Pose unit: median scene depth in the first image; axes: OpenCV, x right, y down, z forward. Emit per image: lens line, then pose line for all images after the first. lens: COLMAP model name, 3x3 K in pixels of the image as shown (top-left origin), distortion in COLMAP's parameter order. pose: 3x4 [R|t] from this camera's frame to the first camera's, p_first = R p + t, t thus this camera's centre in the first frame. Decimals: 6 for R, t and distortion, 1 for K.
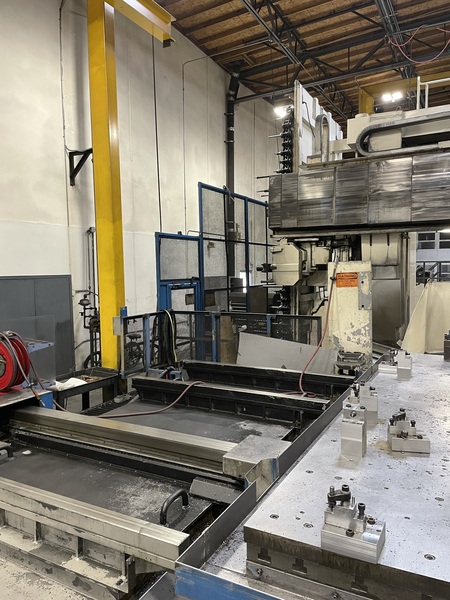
lens RADIAL K [[462.5, 0, 225.0], [0, 462.5, 300.0], [0, 0, 1]] dist [0.099407, -0.134899]
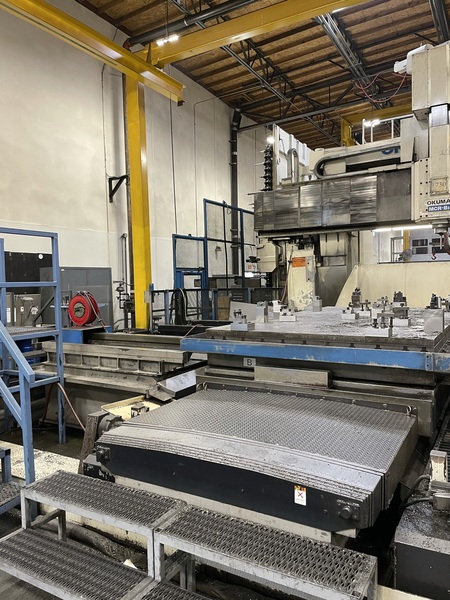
lens RADIAL K [[462.5, 0, 225.0], [0, 462.5, 300.0], [0, 0, 1]] dist [0.099407, -0.134899]
pose [[0.999266, -0.008145, -0.037426, 0.057738], [0.007146, 0.999616, -0.026762, 0.087592], [0.037630, 0.026475, 0.998941, -0.378158]]
